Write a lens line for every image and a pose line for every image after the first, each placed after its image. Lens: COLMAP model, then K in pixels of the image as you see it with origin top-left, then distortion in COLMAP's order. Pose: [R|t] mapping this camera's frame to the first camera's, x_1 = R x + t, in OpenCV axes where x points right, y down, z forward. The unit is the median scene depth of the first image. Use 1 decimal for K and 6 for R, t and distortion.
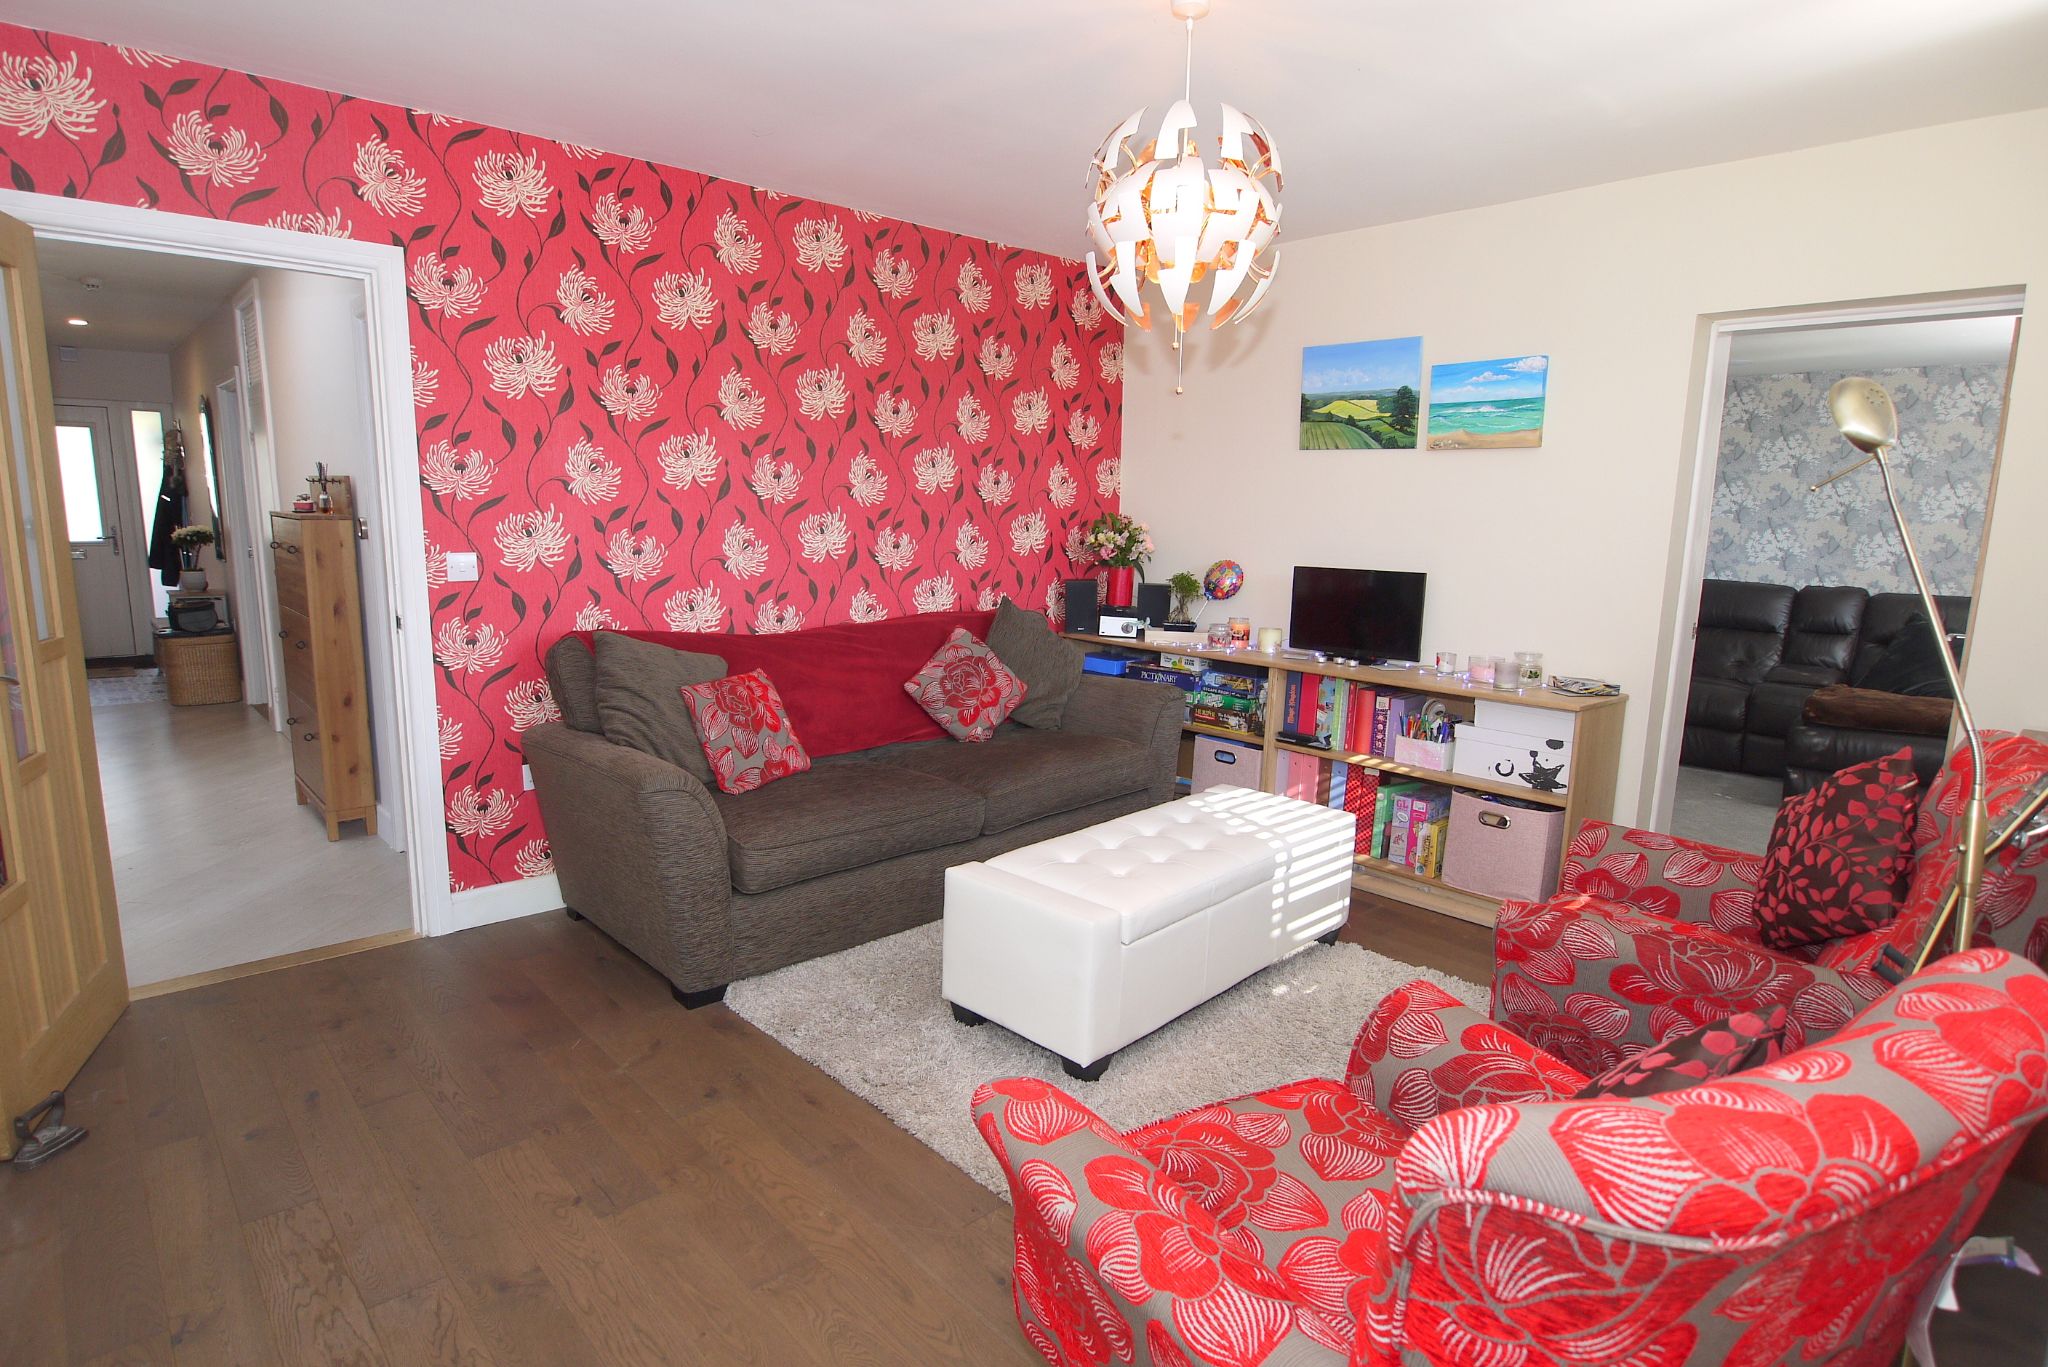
lens RADIAL K [[1071.7, 0, 1018.6], [0, 1071.7, 692.0], [0, 0, 1]] dist [-0.016857, -0.000979]
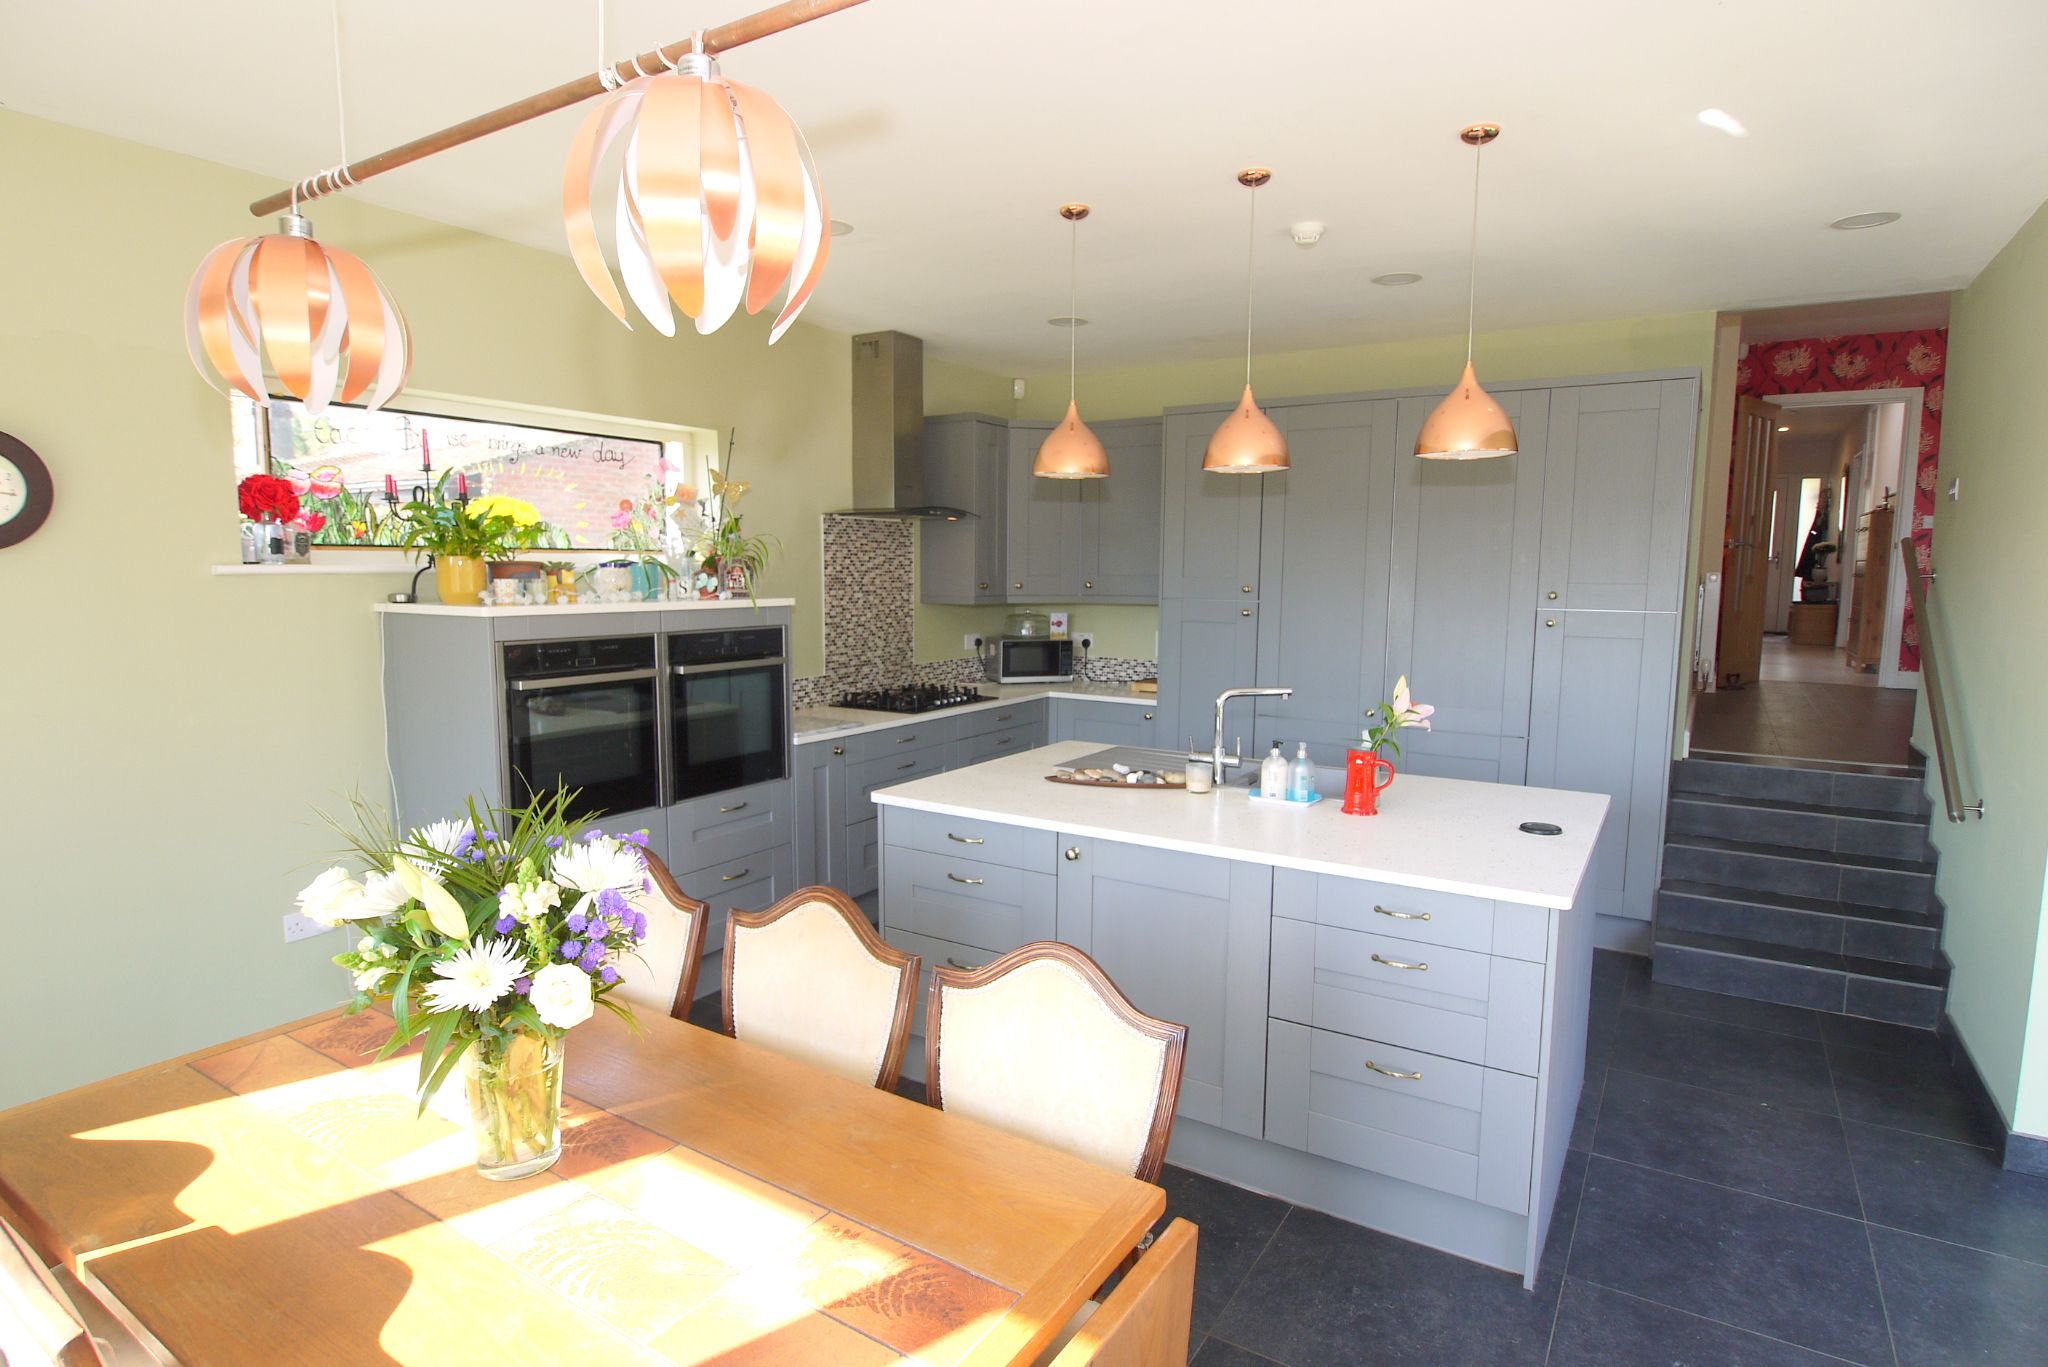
lens RADIAL K [[1071.7, 0, 1018.6], [0, 1071.7, 692.0], [0, 0, 1]] dist [-0.016857, -0.000979]
pose [[0.253960, 0.092020, -0.962827, 0.589868], [-0.167152, 0.984661, 0.050018, 0.225920], [0.952662, 0.148236, 0.265446, -0.692447]]
